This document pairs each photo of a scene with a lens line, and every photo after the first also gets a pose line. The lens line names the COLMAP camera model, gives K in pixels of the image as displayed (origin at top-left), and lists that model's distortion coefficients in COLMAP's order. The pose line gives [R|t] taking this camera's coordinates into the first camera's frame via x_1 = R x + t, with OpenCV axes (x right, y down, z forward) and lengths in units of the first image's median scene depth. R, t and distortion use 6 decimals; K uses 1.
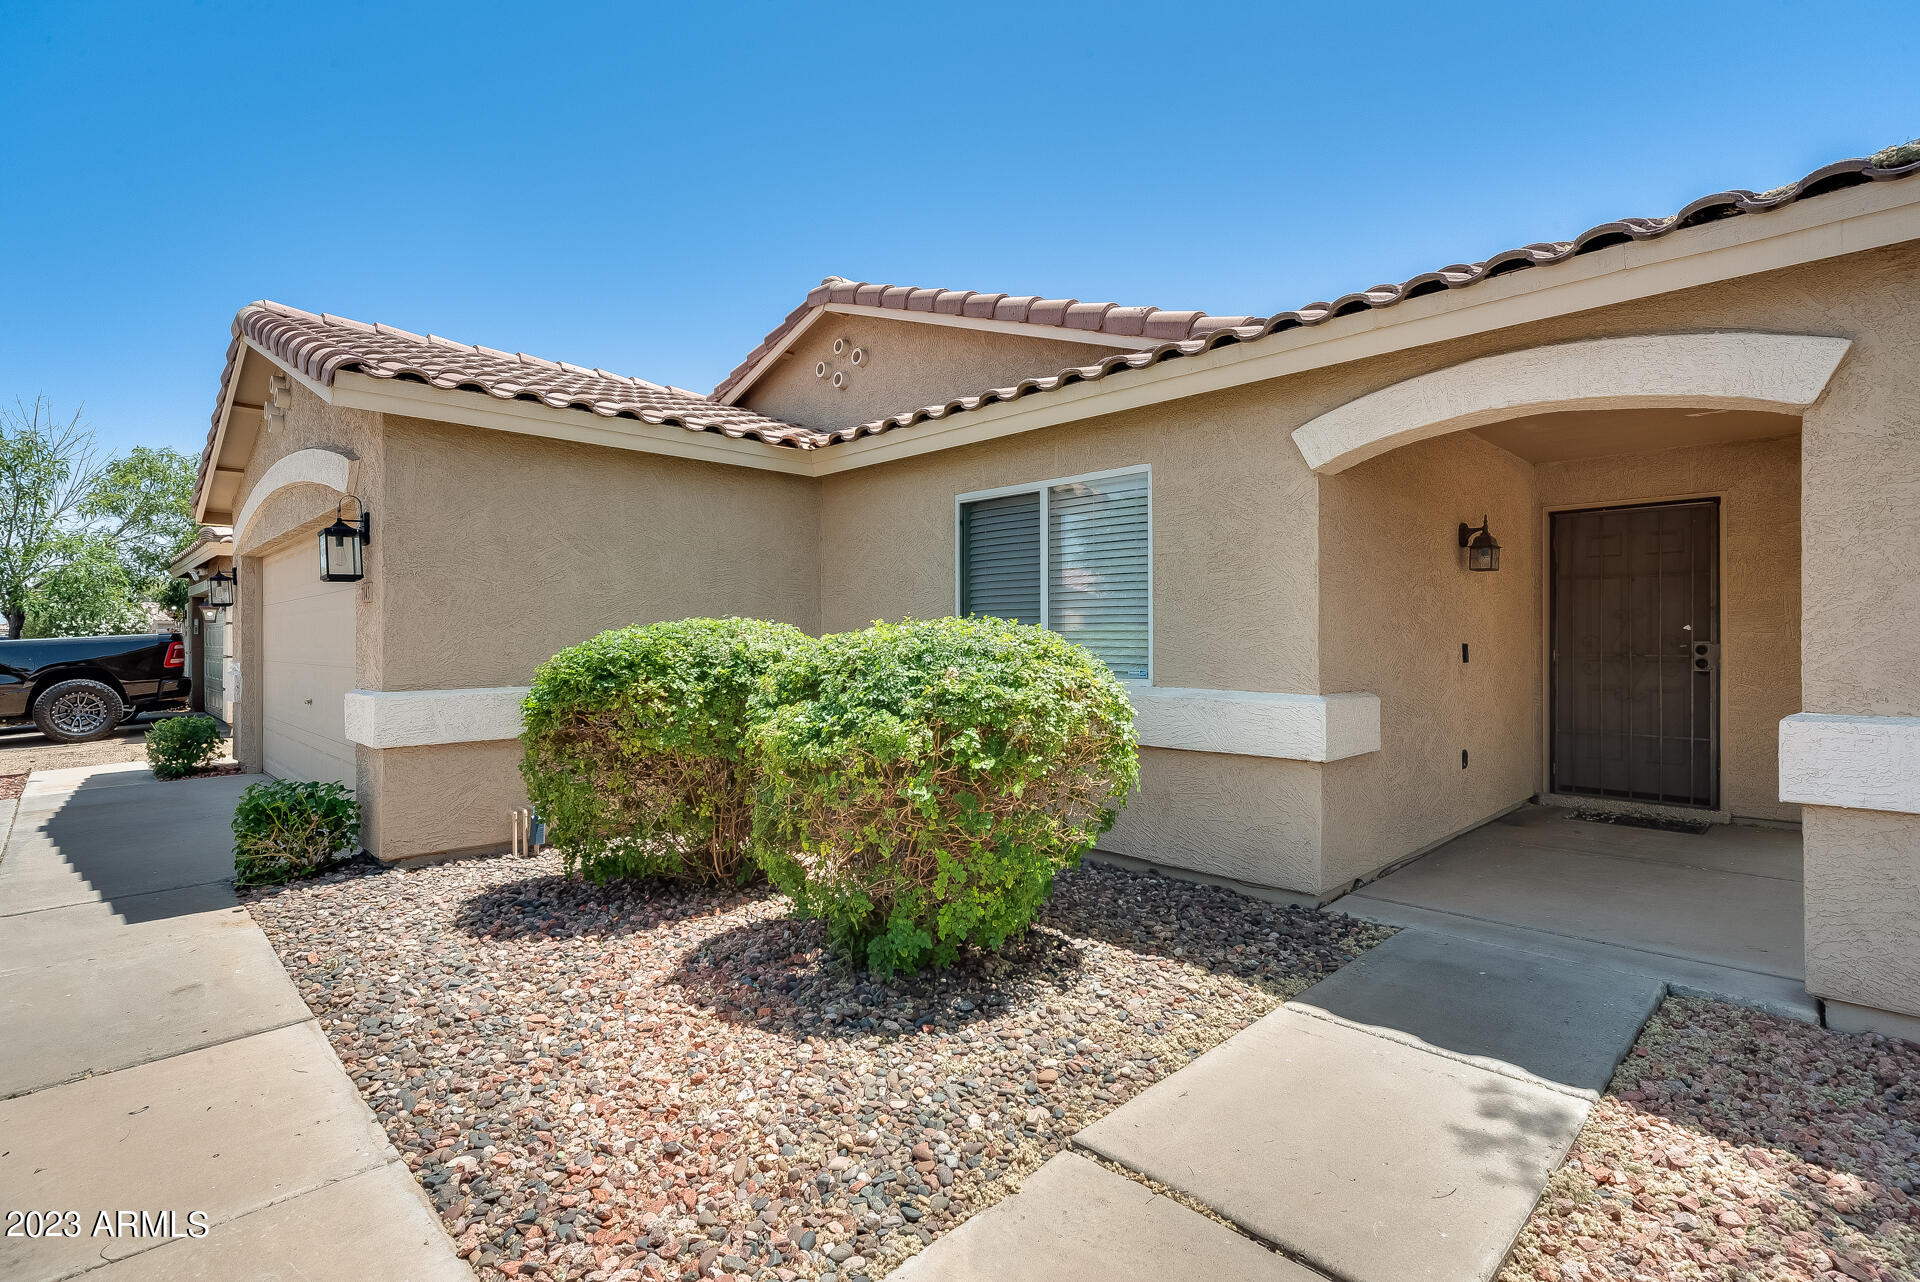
lens RADIAL K [[829.9, 0, 966.7], [0, 829.9, 637.9], [0, 0, 1]] dist [-0.001136, -0.000422]
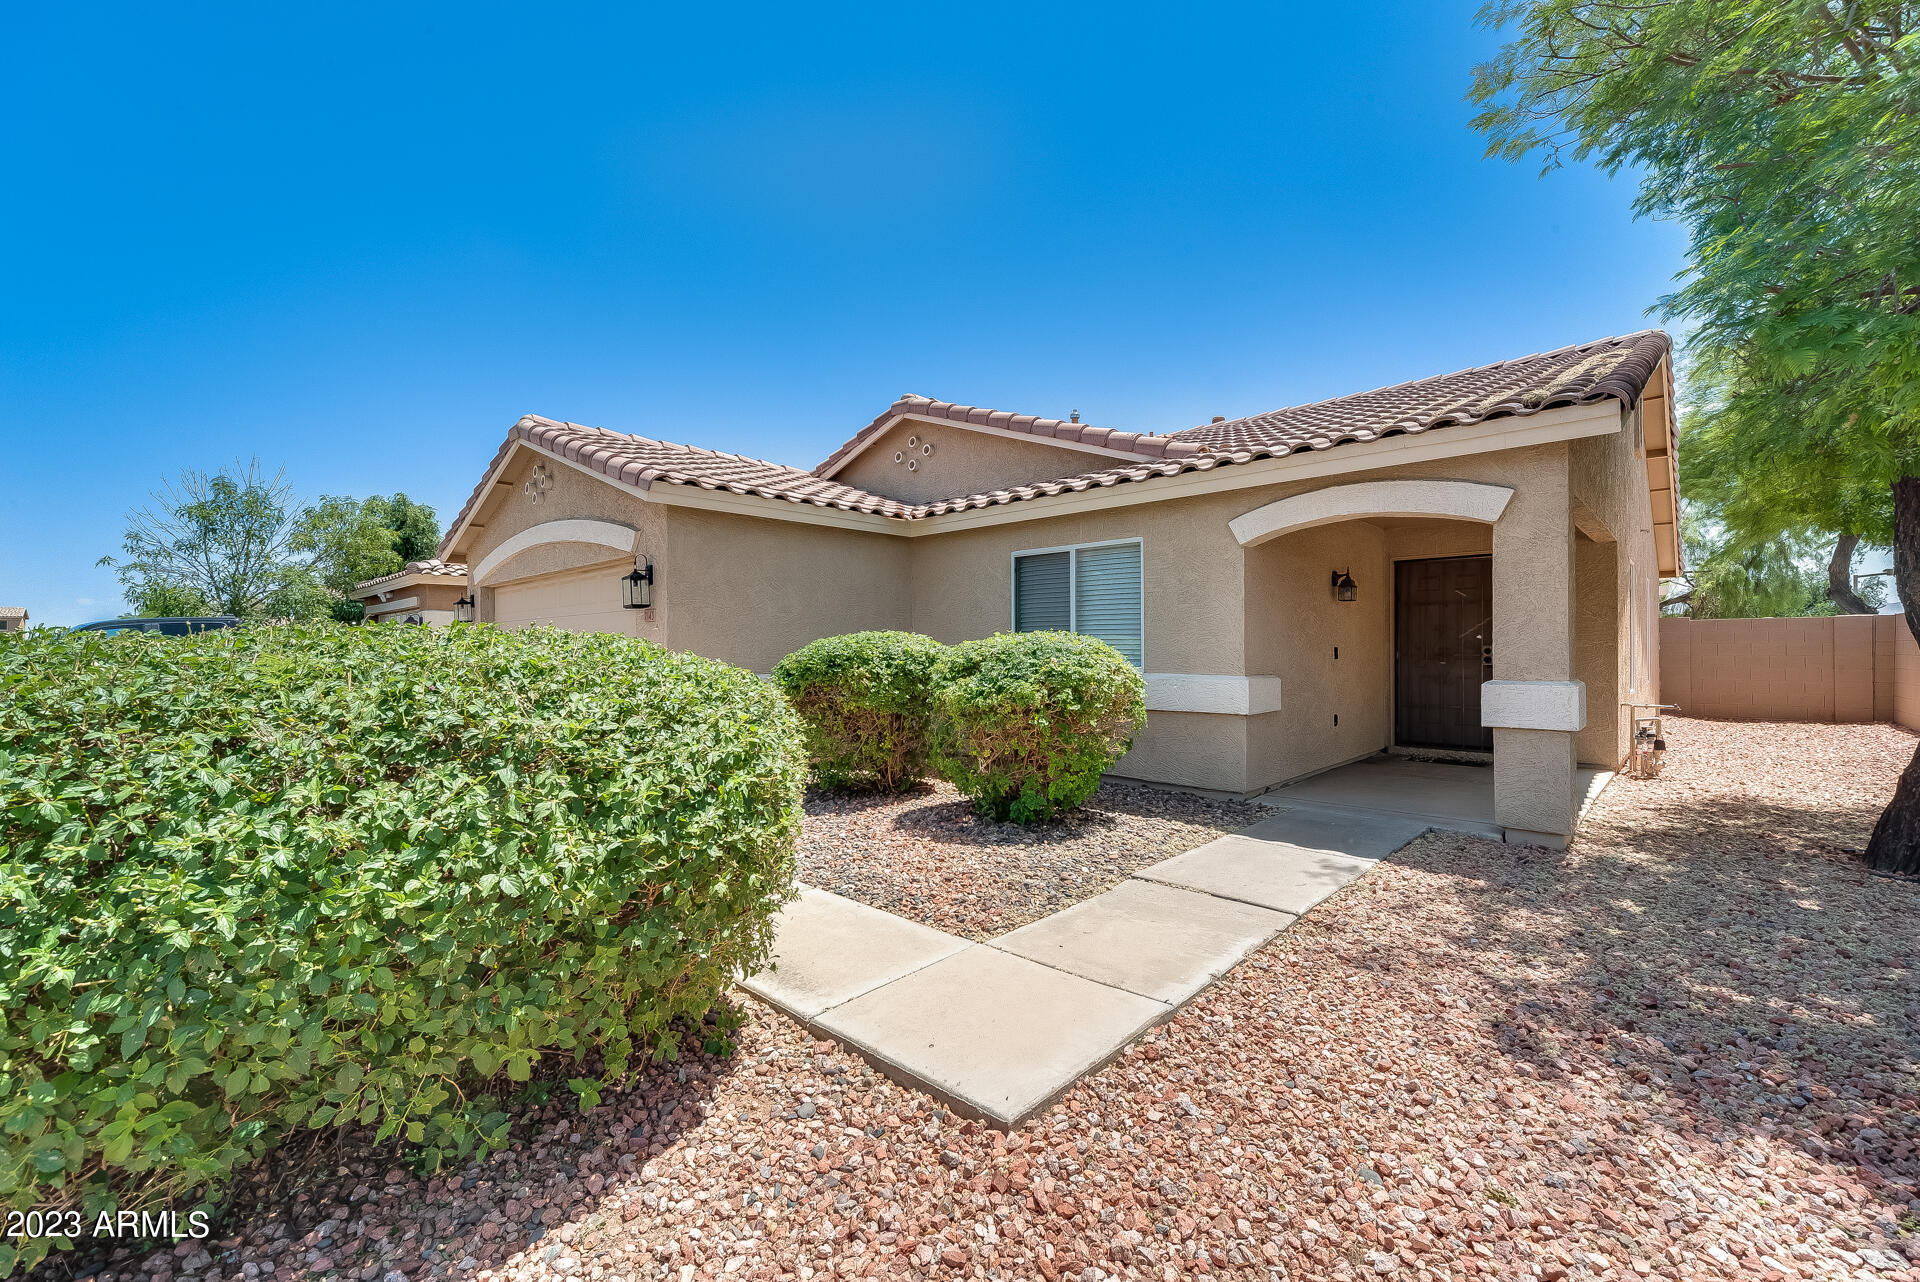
lens RADIAL K [[730.4, 0, 952.4], [0, 730.4, 647.3], [0, 0, 1]] dist [0.001236, 0.000098]
pose [[0.999734, -0.001522, 0.023022, -0.209269], [0.001530, 0.999999, -0.000319, 0.008774], [-0.023022, 0.000355, 0.999735, -0.484642]]
